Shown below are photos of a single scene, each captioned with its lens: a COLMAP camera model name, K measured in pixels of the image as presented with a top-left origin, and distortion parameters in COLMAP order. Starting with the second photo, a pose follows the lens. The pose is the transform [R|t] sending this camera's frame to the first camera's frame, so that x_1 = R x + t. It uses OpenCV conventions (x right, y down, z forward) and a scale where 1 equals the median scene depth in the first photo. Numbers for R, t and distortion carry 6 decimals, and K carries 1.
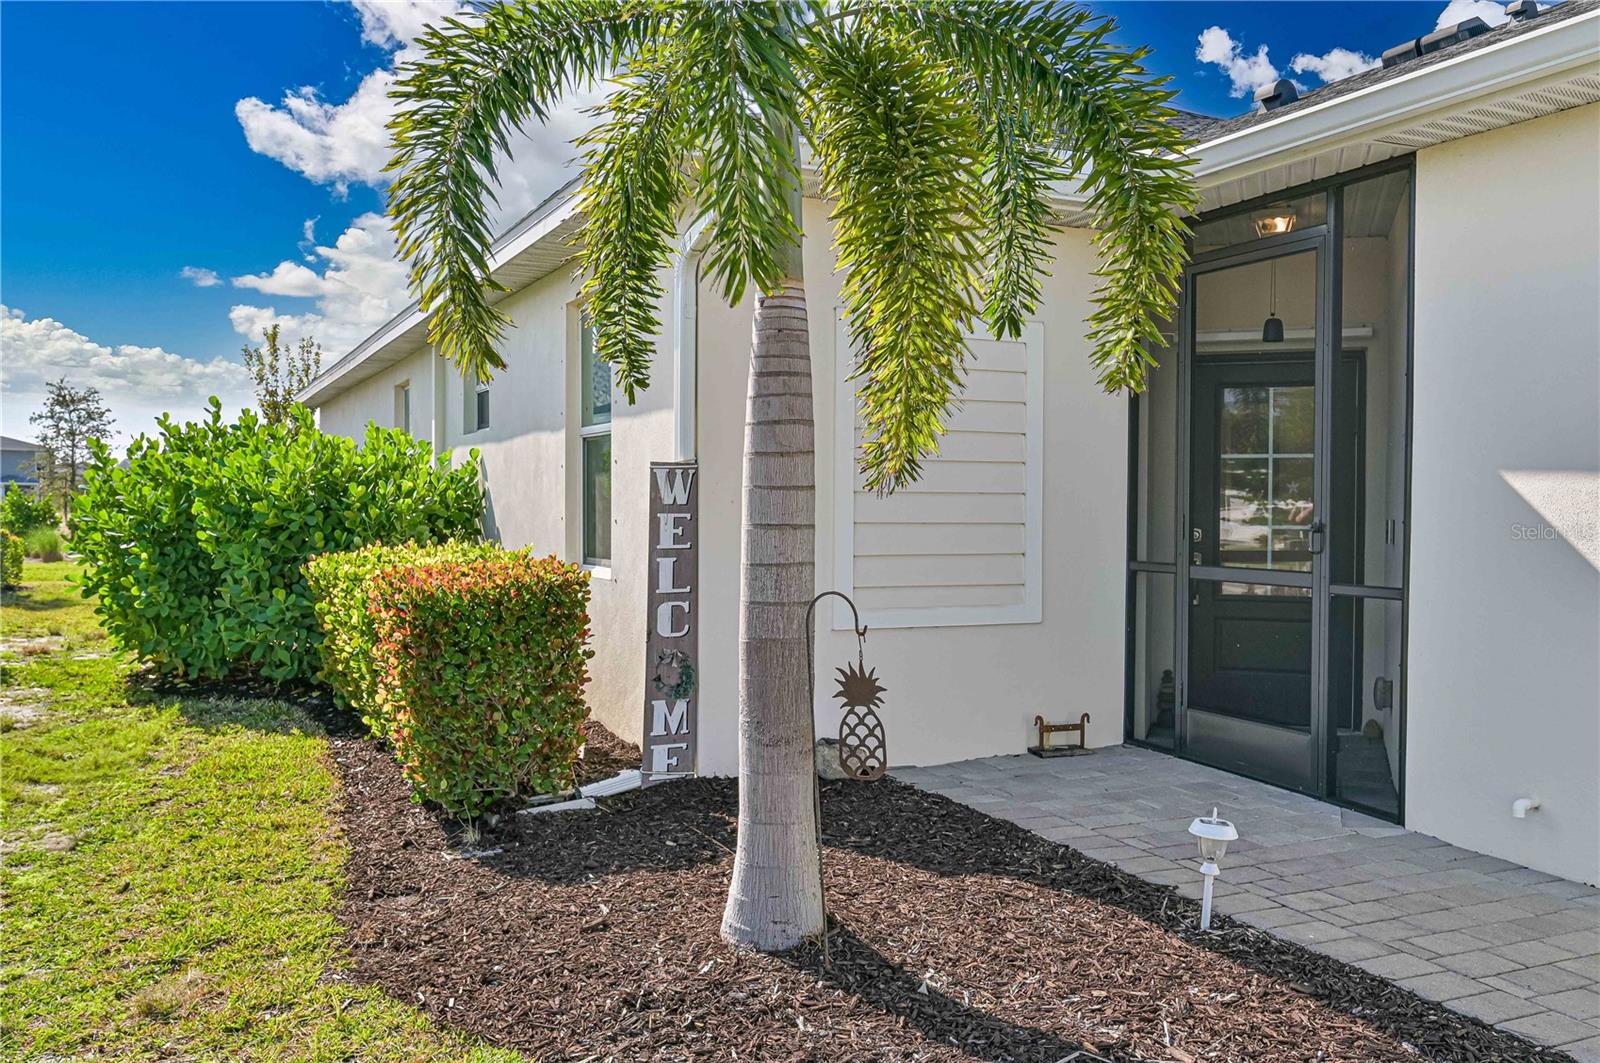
lens RADIAL K [[1388.0, 0, 799.5], [0, 1388.0, 530.4], [0, 0, 1]] dist [0.009553, -0.000493]
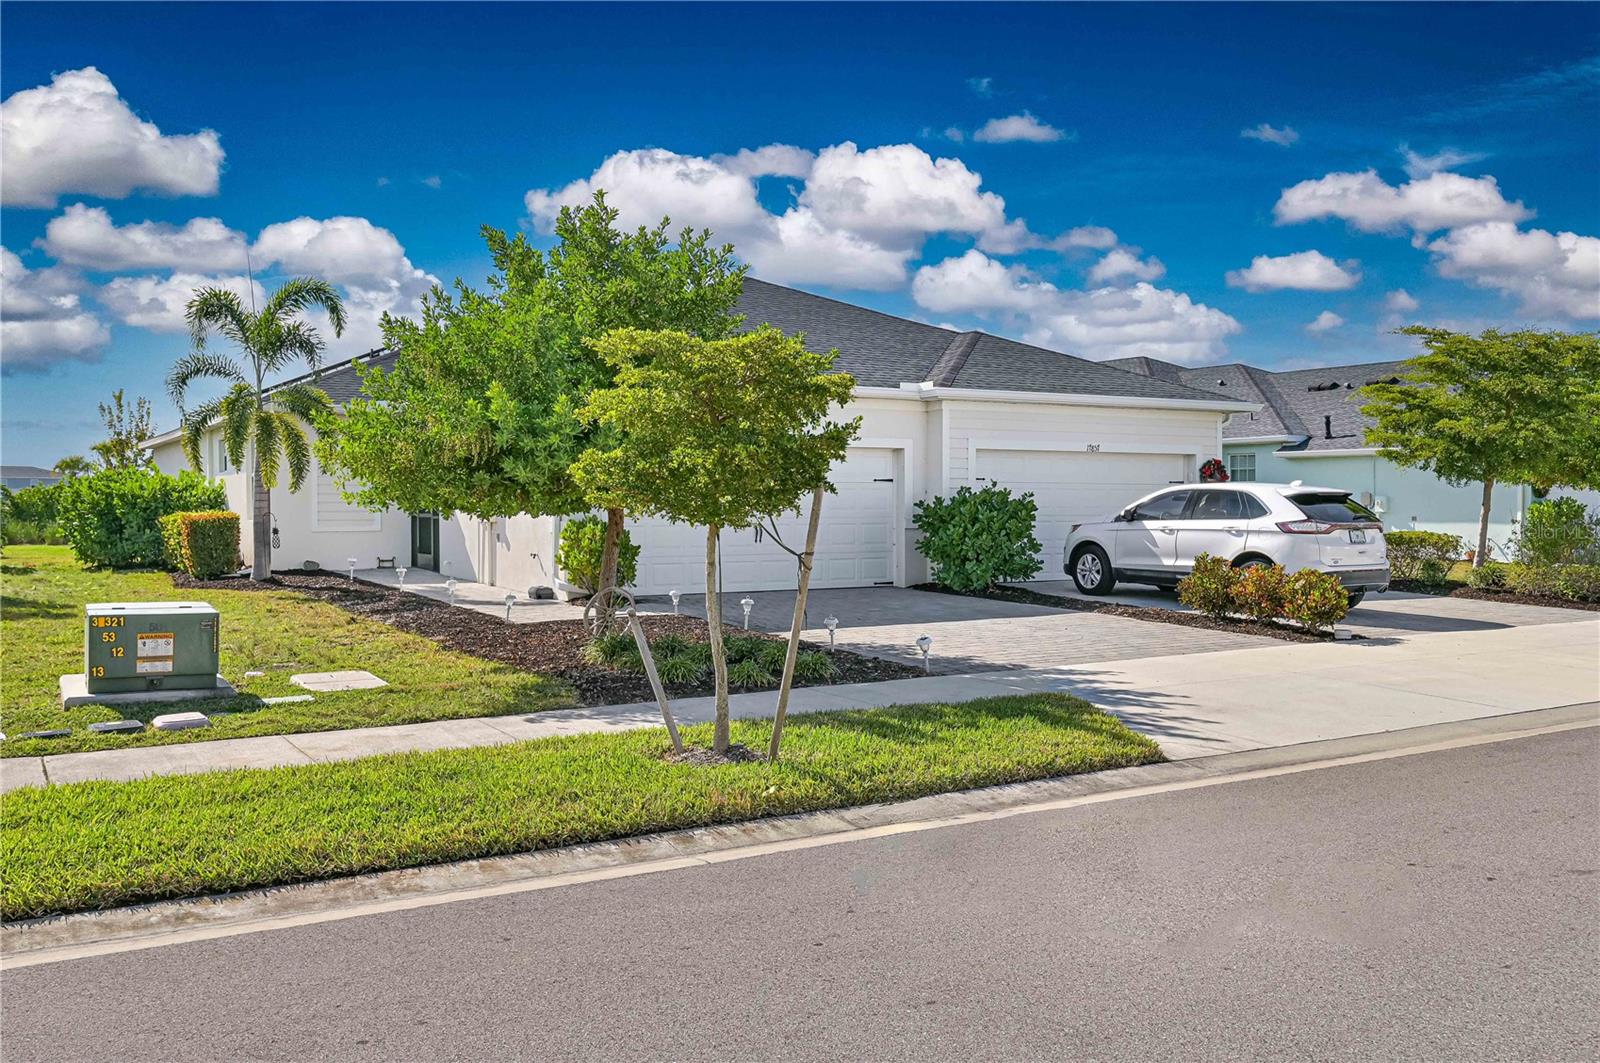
lens RADIAL K [[1388.0, 0, 800.6], [0, 1388.0, 525.1], [0, 0, 1]] dist [0.009553, -0.000493]
pose [[0.993610, -0.012511, 0.112169, 0.637123], [0.013117, 0.999903, -0.004659, 0.064081], [-0.112100, 0.006101, 0.993678, -1.983568]]
